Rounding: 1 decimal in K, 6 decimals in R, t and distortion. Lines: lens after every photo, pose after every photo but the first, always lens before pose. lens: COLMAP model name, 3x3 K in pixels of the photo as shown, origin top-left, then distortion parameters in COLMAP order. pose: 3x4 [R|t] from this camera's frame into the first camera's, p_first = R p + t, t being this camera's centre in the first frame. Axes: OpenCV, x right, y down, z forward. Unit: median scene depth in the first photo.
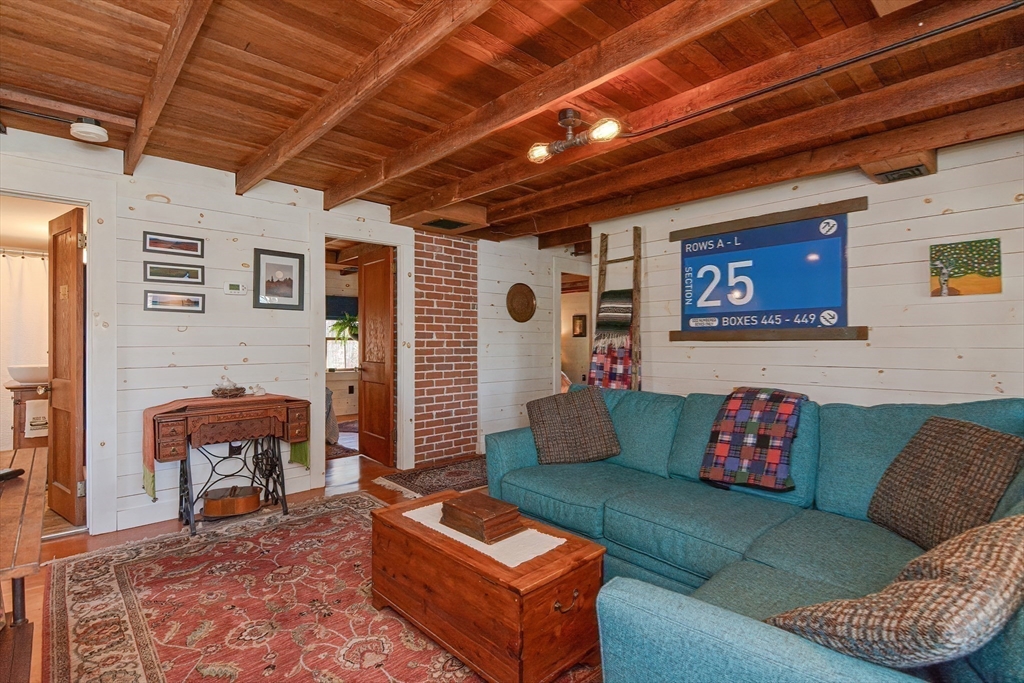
lens RADIAL K [[496.1, 0, 513.7], [0, 496.1, 336.8], [0, 0, 1]] dist [0.000764, -0.006244]
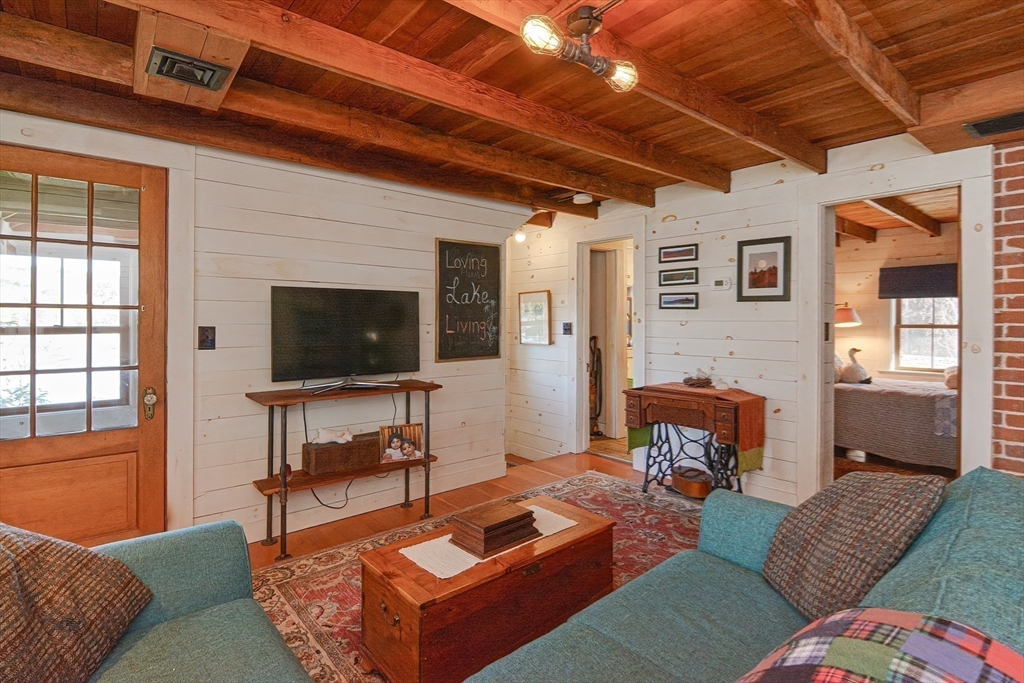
lens RADIAL K [[509.3, 0, 509.4], [0, 509.3, 315.6], [0, 0, 1]] dist [0.000044, -0.000213]
pose [[-0.061094, -0.004758, -0.998121, 0.542092], [0.006470, 0.999966, -0.005163, -0.029183], [0.998111, -0.006773, -0.061061, 0.629467]]
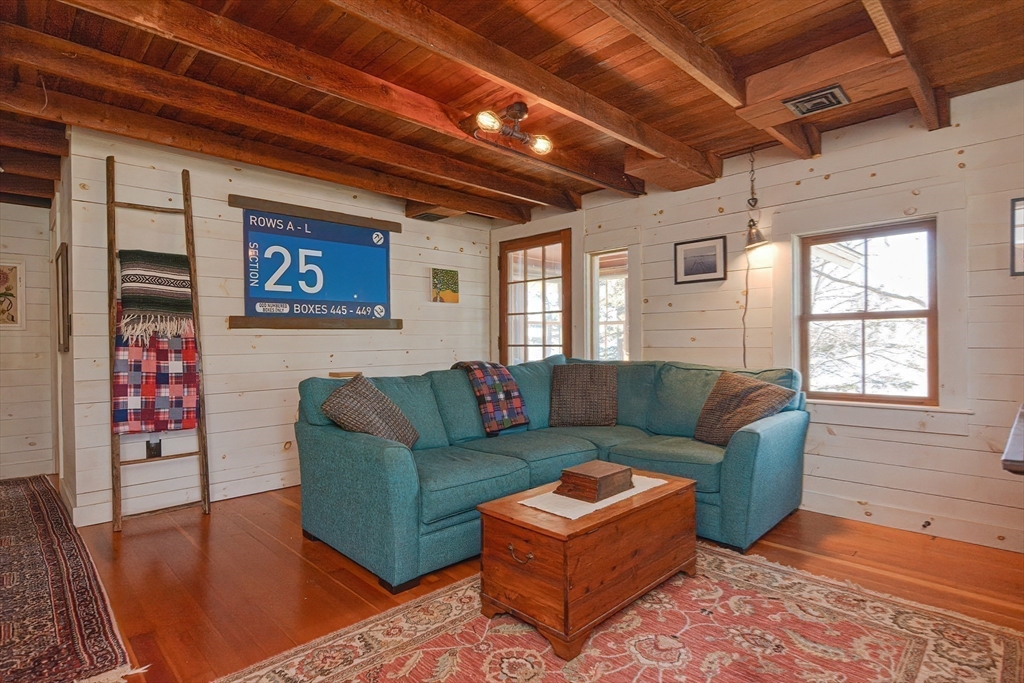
lens RADIAL K [[514.1, 0, 512.0], [0, 514.1, 341.5], [0, 0, 1]] dist [0.001785, -0.000250]
pose [[-0.023342, 0.000303, 0.999727, -0.662015], [0.001979, 0.999998, -0.000256, 0.038580], [-0.999726, 0.001973, -0.023342, 0.691295]]
